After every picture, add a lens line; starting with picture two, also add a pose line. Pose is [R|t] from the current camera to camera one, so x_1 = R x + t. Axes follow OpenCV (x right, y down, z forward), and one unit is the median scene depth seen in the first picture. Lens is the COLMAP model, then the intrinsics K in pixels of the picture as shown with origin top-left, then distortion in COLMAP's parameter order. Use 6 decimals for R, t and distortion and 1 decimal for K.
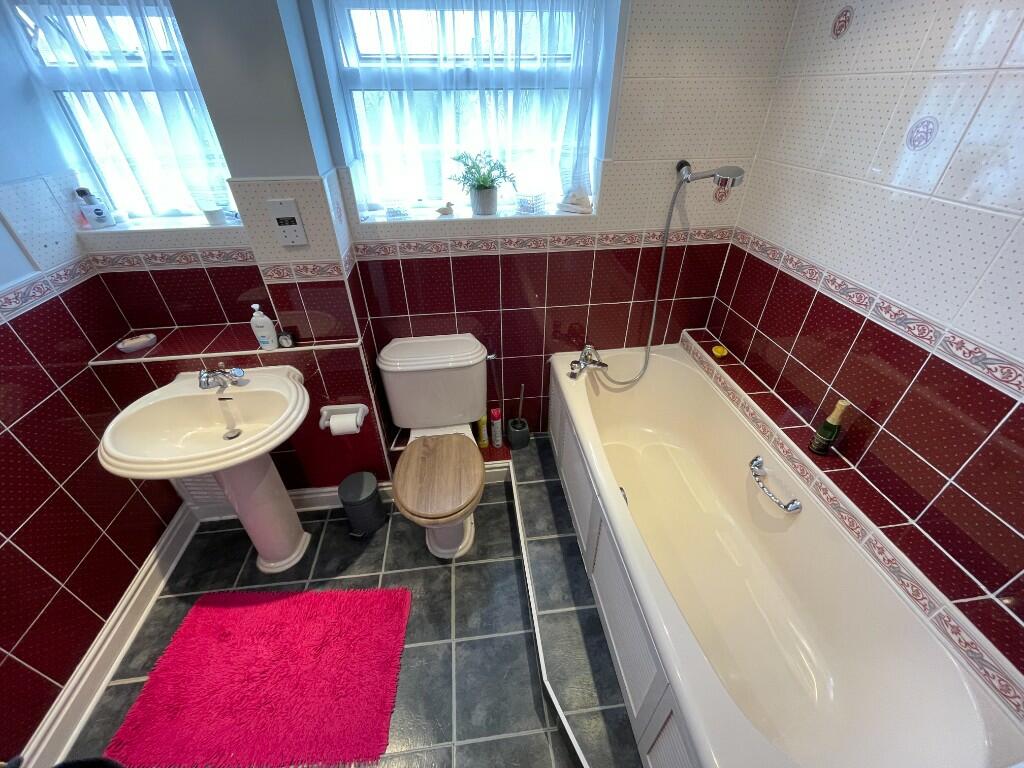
lens RADIAL K [[416.2, 0, 512.0], [0, 416.2, 384.0], [0, 0, 1]] dist [-0.001640, -0.001458]
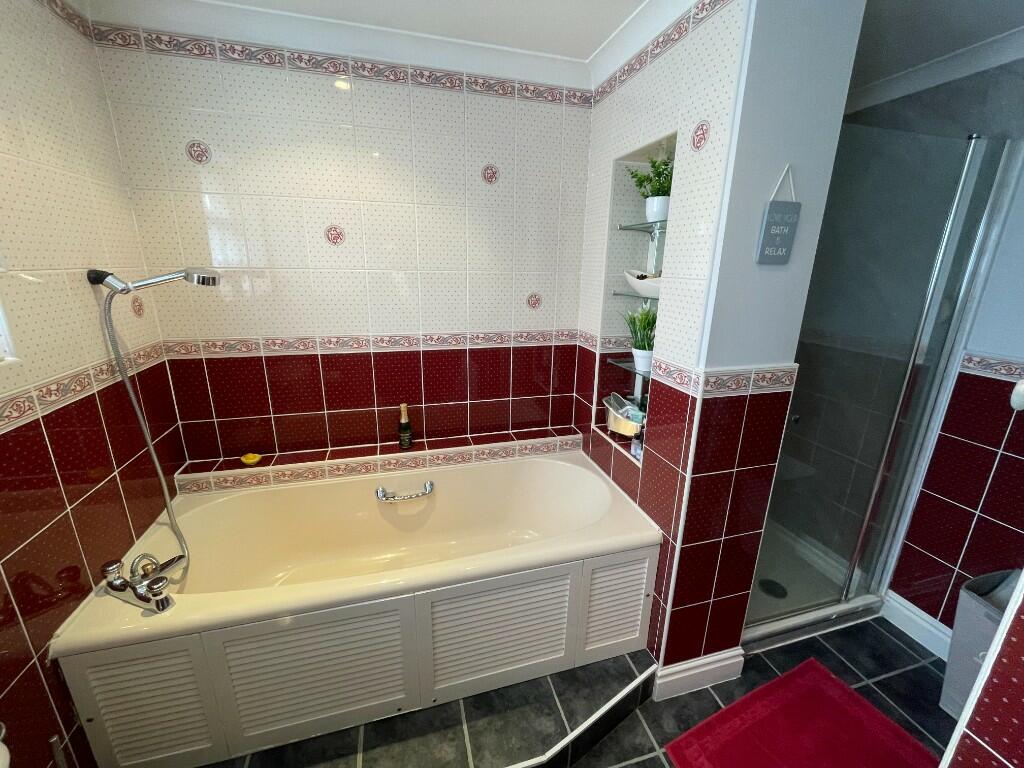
lens RADIAL K [[416.2, 0, 512.0], [0, 416.2, 384.0], [0, 0, 1]] dist [-0.001640, -0.001458]
pose [[-0.161932, -0.266895, 0.950024, -0.435046], [0.557633, 0.769531, 0.311237, -0.180550], [-0.814140, 0.580164, 0.024218, 0.457244]]
